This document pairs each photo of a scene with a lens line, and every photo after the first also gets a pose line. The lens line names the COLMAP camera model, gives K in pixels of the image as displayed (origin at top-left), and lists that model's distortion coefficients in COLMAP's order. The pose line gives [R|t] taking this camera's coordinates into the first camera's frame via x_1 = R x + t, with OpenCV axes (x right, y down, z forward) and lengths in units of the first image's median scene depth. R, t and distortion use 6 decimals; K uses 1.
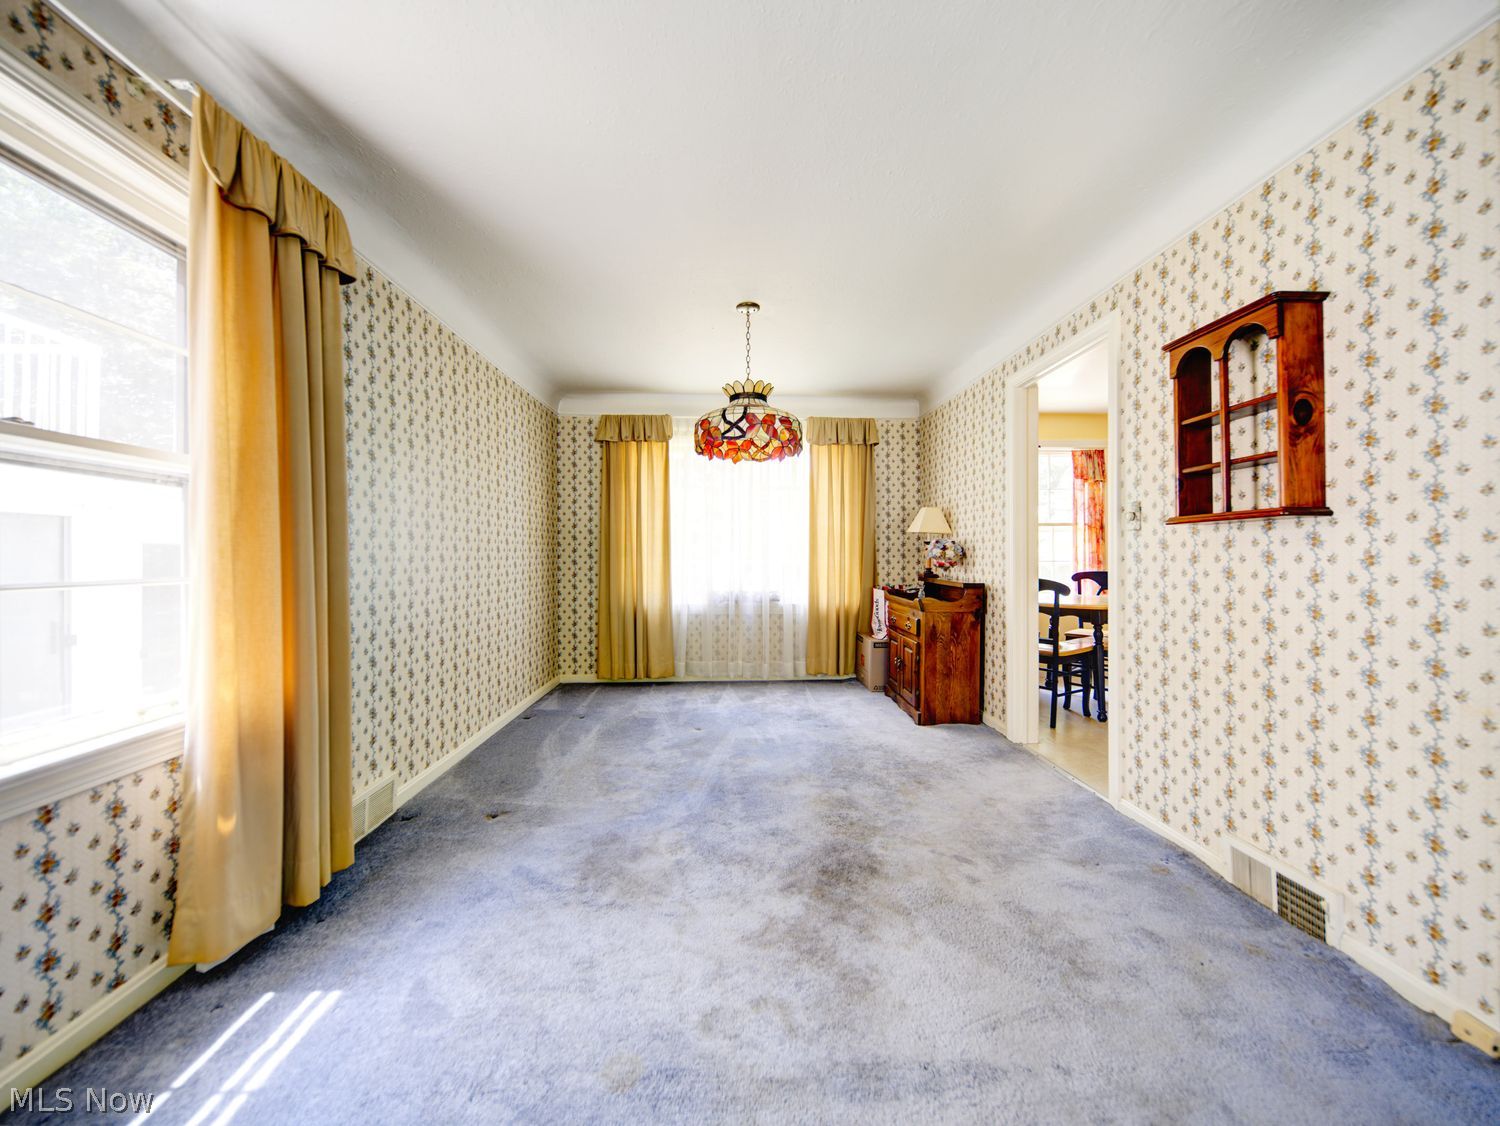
lens RADIAL K [[550.0, 0, 749.2], [0, 550.0, 553.0], [0, 0, 1]] dist [0.001737, -0.002730]
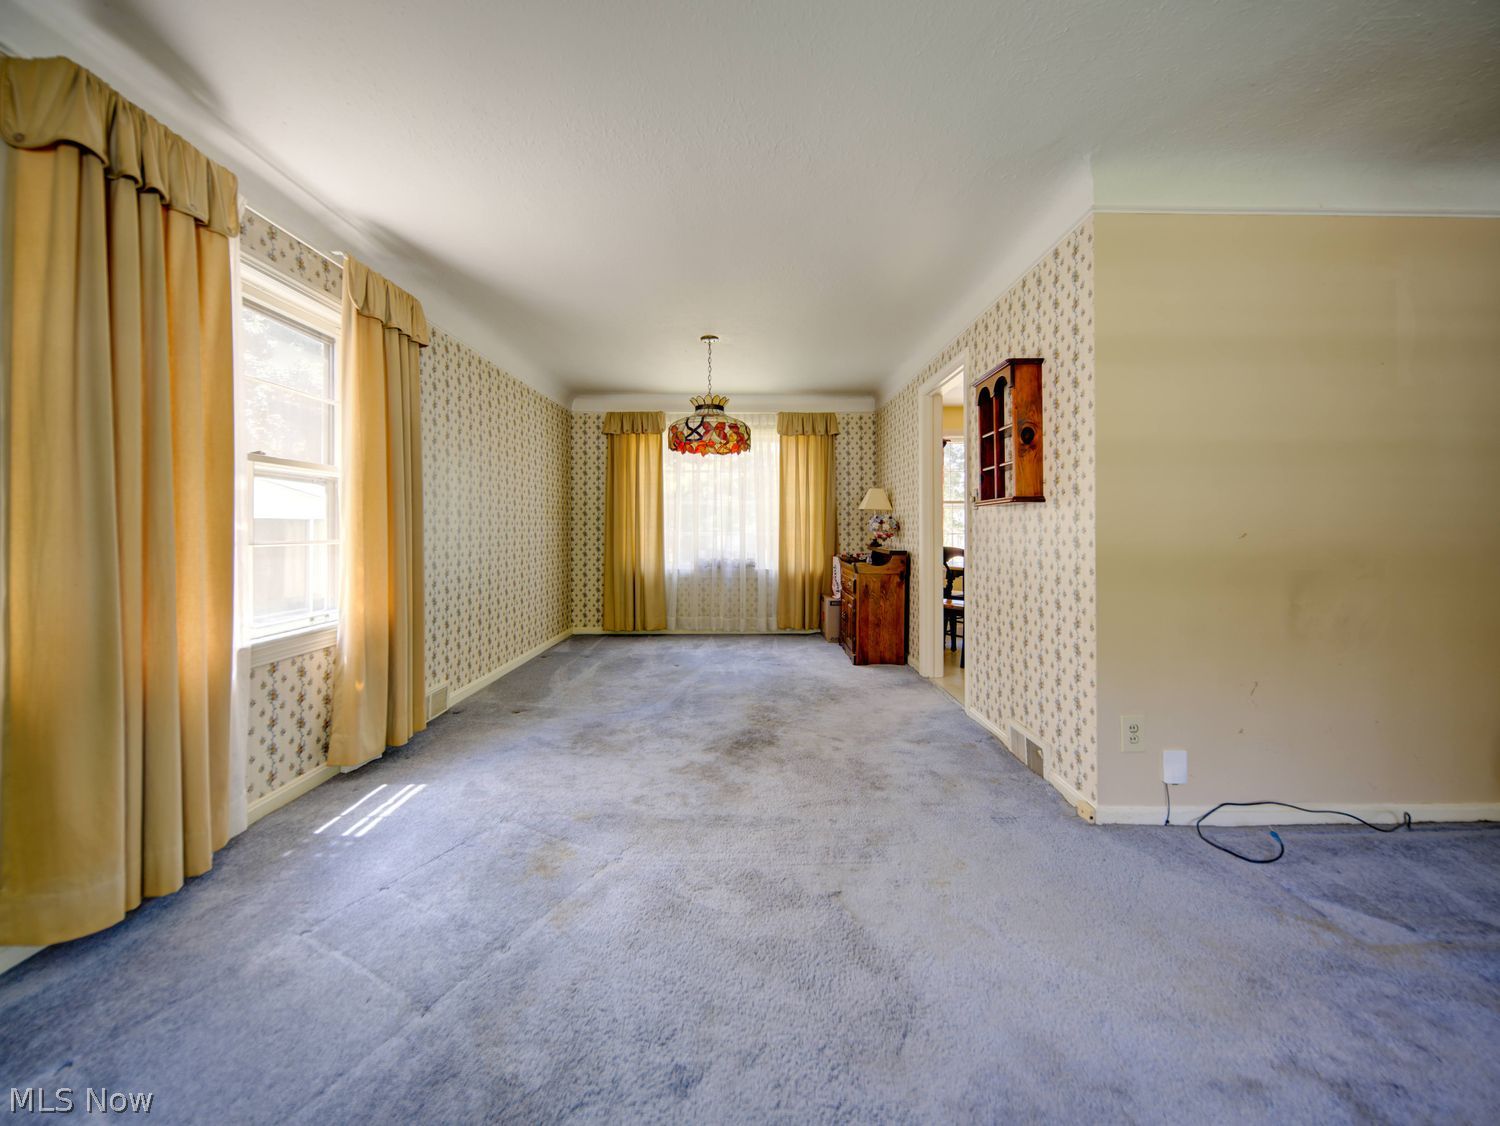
lens RADIAL K [[553.5, 0, 752.8], [0, 553.5, 522.0], [0, 0, 1]] dist [0.001460, -0.000067]
pose [[0.999252, 0.000491, -0.038663, 0.242105], [-0.000826, 0.999962, -0.008666, 0.002720], [0.038657, 0.008691, 0.999215, -0.494747]]
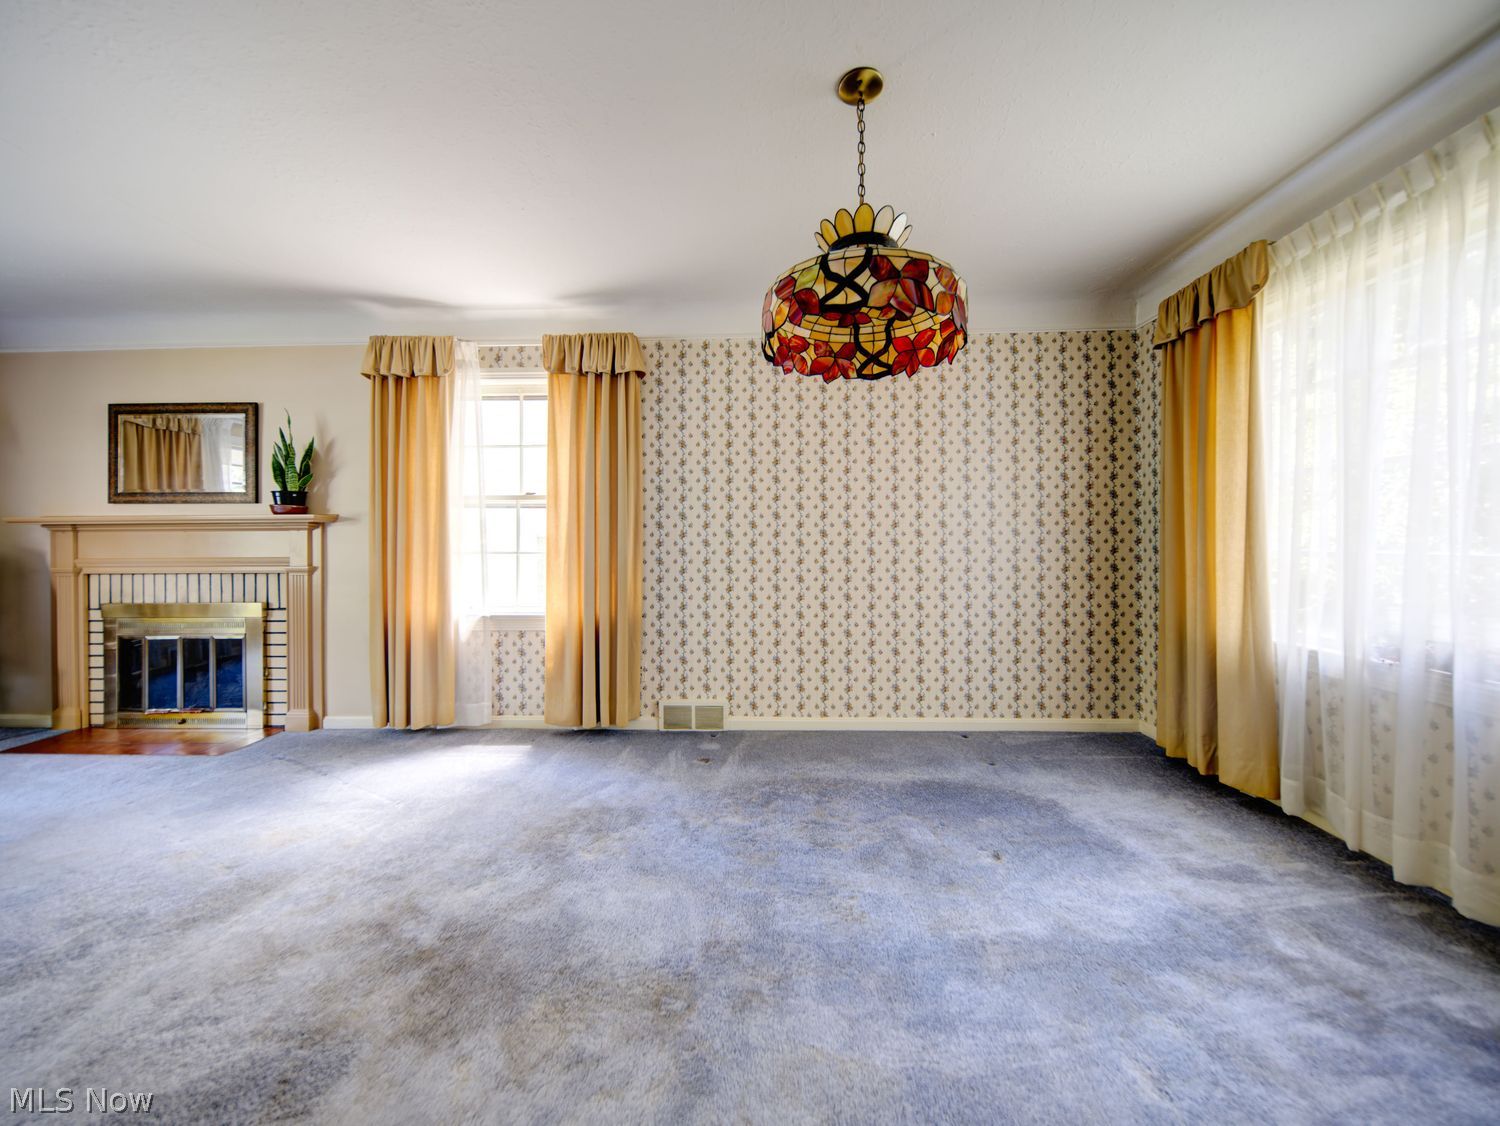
lens RADIAL K [[547.9, 0, 757.3], [0, 547.9, 541.7], [0, 0, 1]] dist [0.001453, -0.002367]
pose [[-0.075183, 0.002286, -0.997167, 0.870448], [0.007168, 0.999973, 0.001752, 0.006358], [0.997144, -0.007016, -0.075198, 1.490062]]
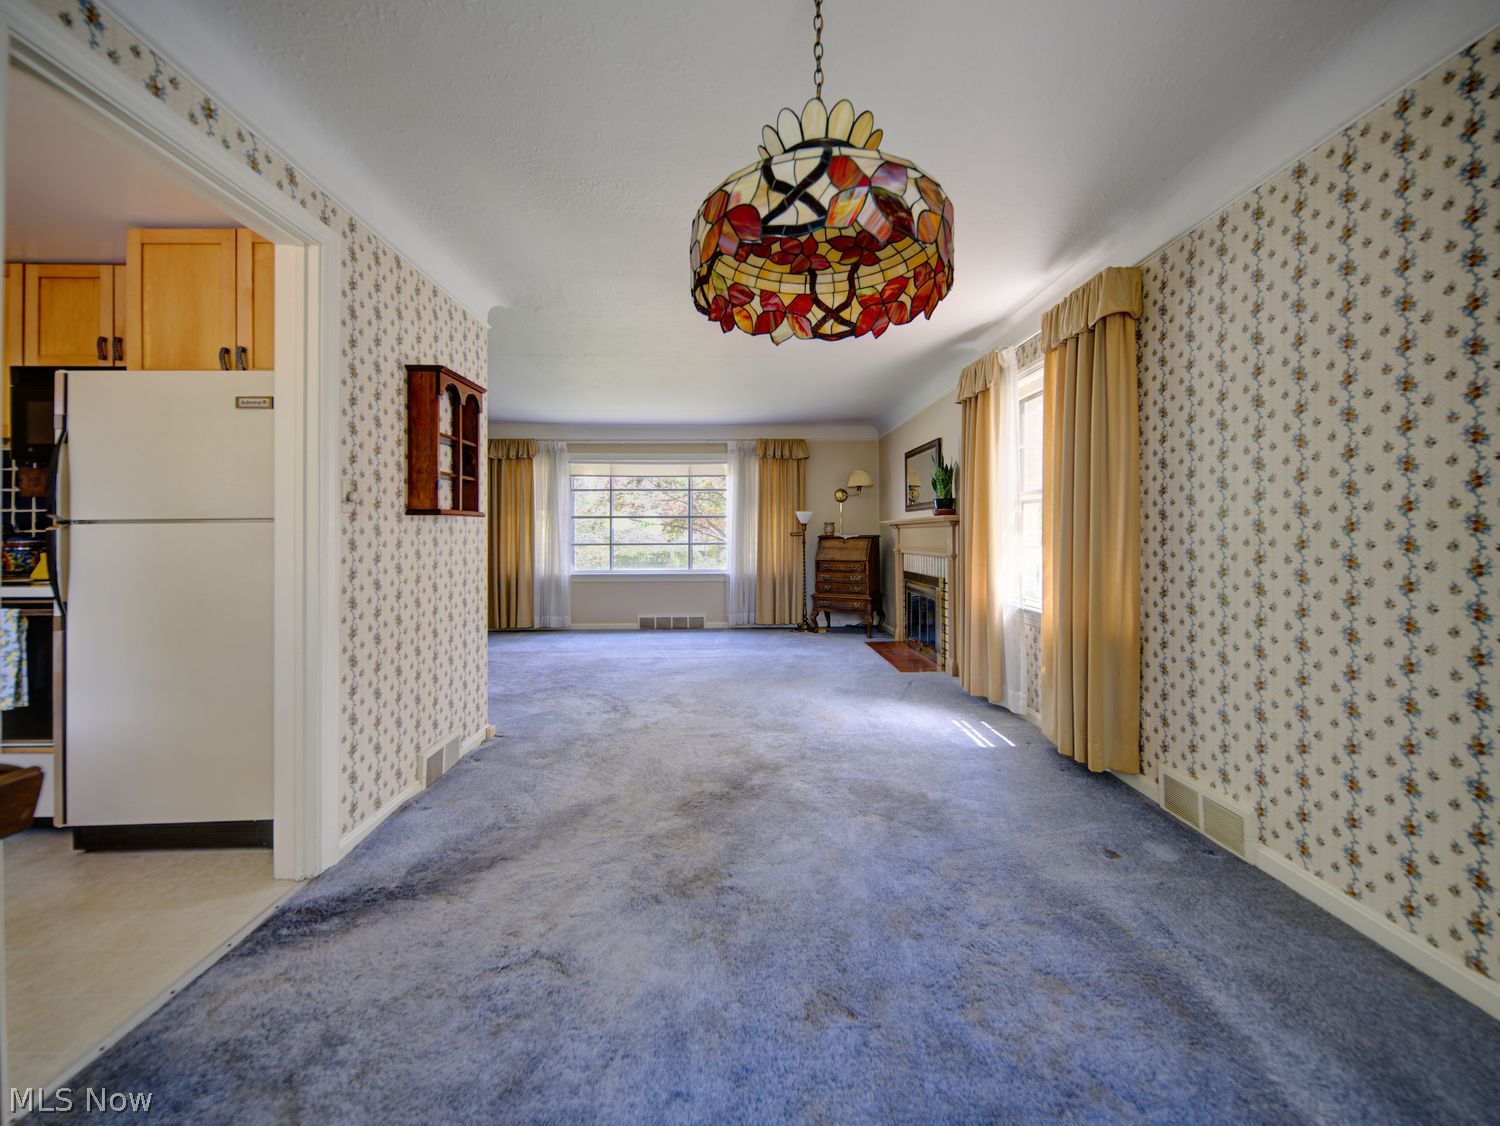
lens RADIAL K [[544.1, 0, 753.8], [0, 544.1, 535.1], [0, 0, 1]] dist [-0.002048, -0.000248]
pose [[-0.999931, 0.004114, 0.010980, 0.071021], [0.004106, 0.999991, -0.000683, -0.002814], [-0.010983, -0.000638, -0.999939, 2.256474]]
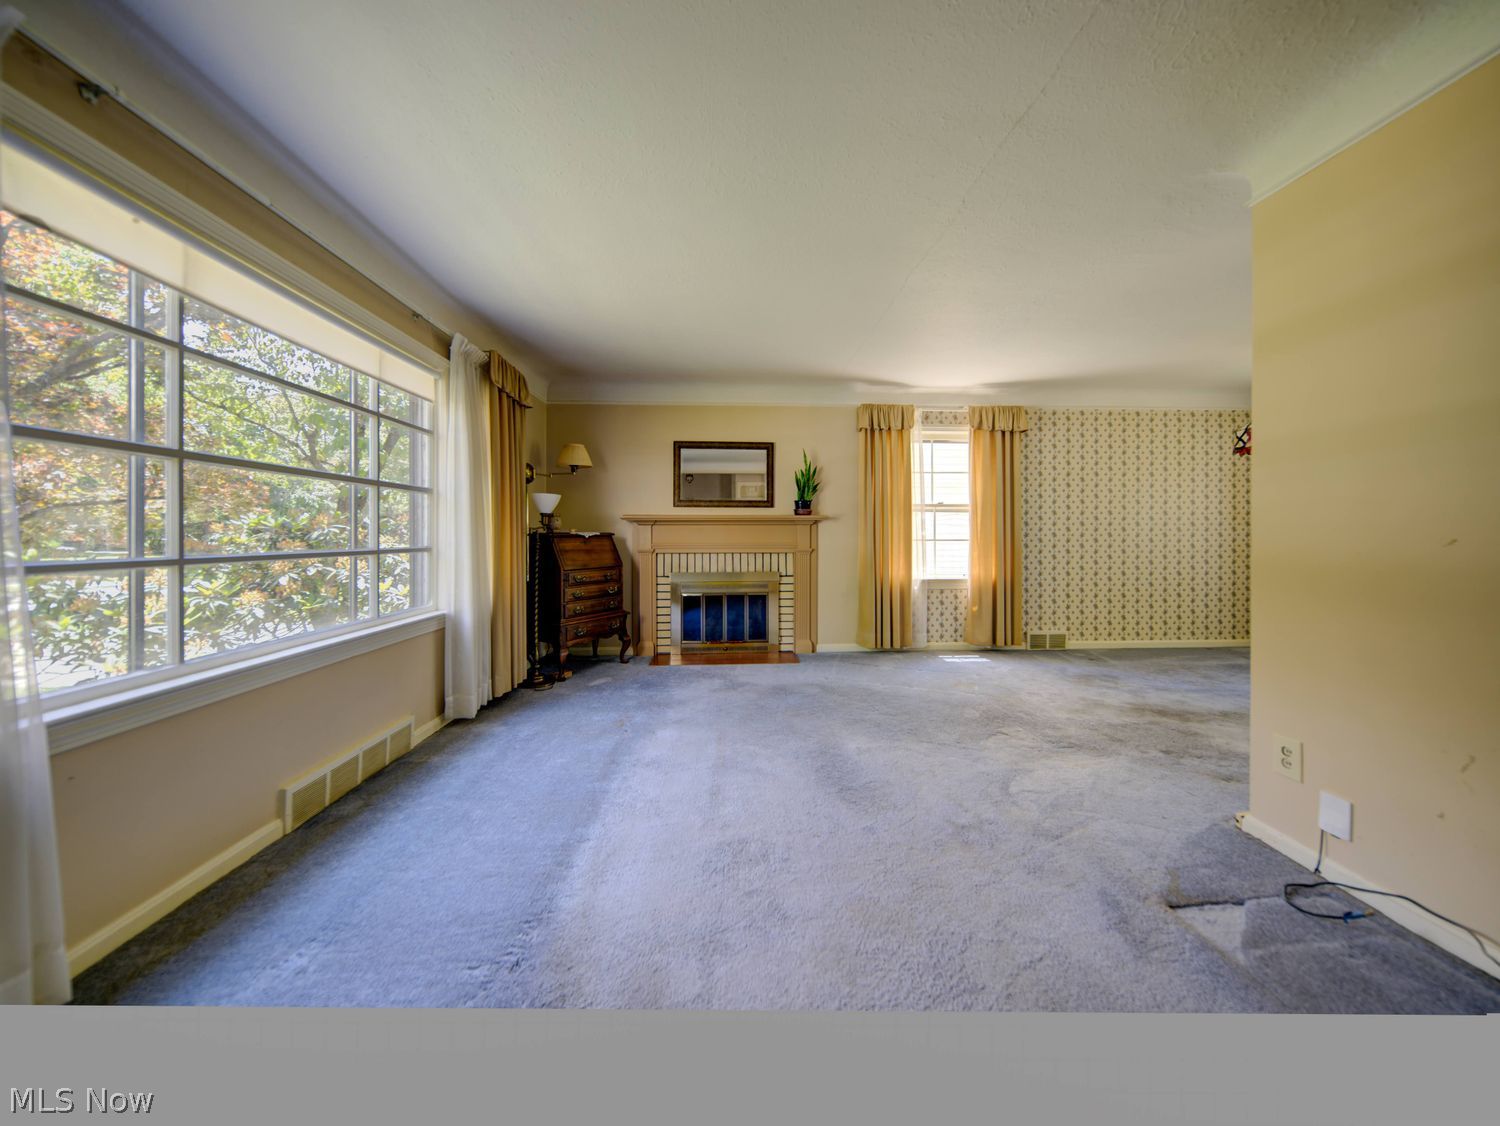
lens RADIAL K [[547.9, 0, 757.3], [0, 547.9, 541.7], [0, 0, 1]] dist [0.001453, -0.002367]
pose [[0.004247, 0.013531, -0.999899, 1.954569], [0.002098, 0.999906, 0.013540, 0.006646], [0.999989, -0.002155, 0.004219, -0.321086]]
